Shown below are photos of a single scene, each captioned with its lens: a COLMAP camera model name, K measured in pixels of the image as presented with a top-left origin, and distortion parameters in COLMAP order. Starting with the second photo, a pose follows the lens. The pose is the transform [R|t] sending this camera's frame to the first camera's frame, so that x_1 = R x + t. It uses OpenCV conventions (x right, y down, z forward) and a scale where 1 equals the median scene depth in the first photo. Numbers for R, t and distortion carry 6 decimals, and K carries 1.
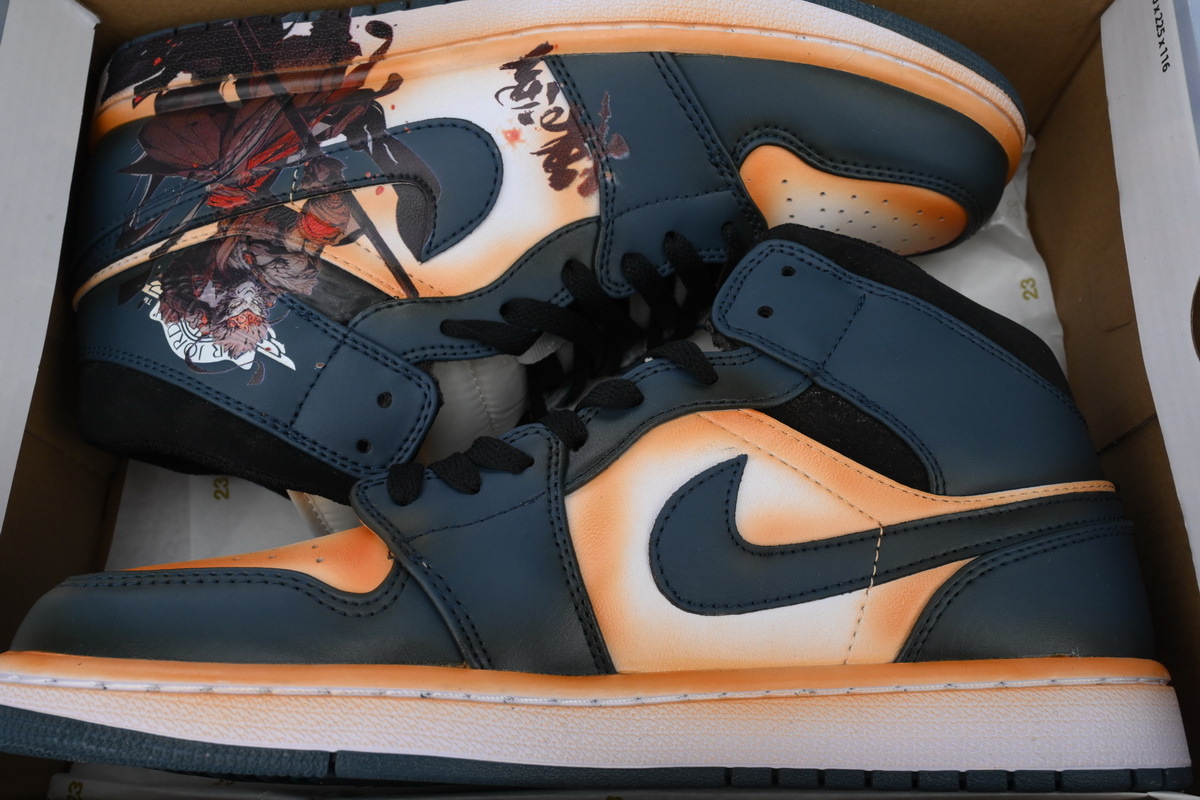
lens RADIAL K [[1023.0, 0, 600.0], [0, 1023.0, 400.0], [0, 0, 1]] dist [0.001102, -0.000484]
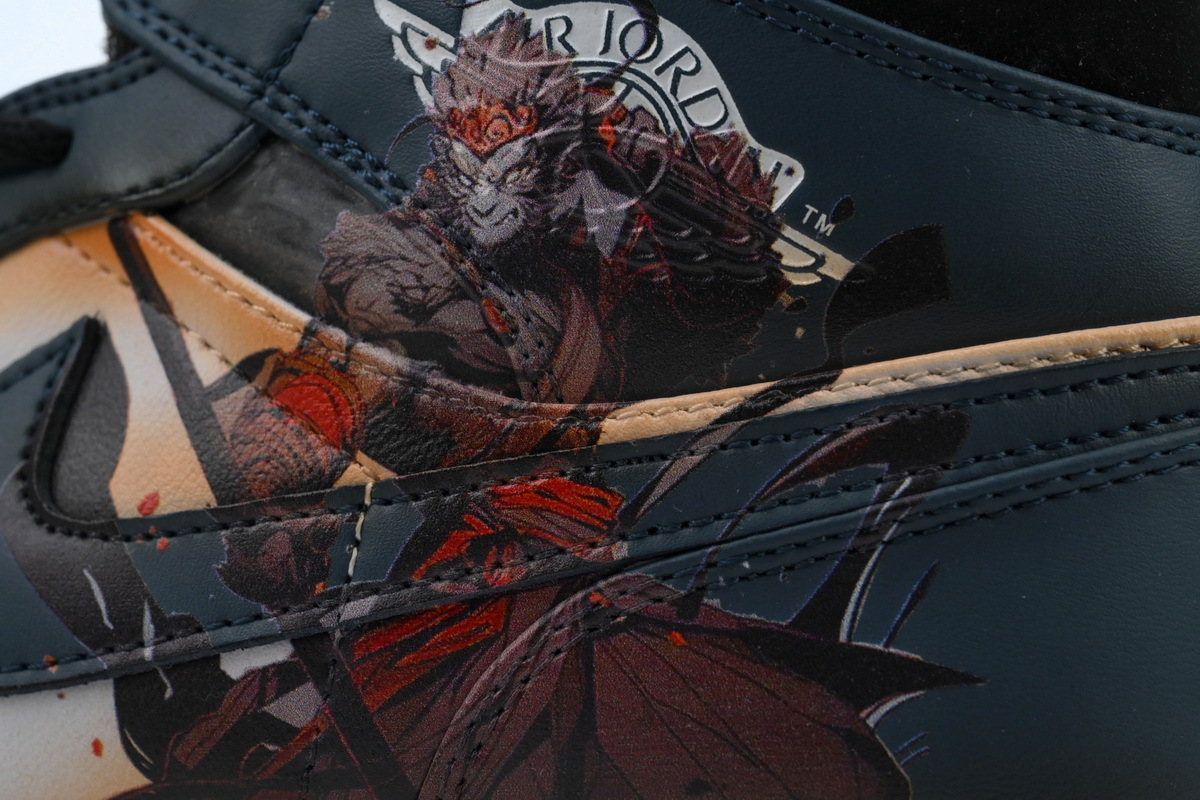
lens RADIAL K [[3255.4, 0, 600.0], [0, 3255.4, 400.0], [0, 0, 1]] dist [0.067227, 0.061410]
pose [[-0.896321, -0.007399, 0.443344, -0.864432], [0.148883, -0.946834, 0.285200, -0.473990], [0.417663, 0.321638, 0.849769, 0.088190]]
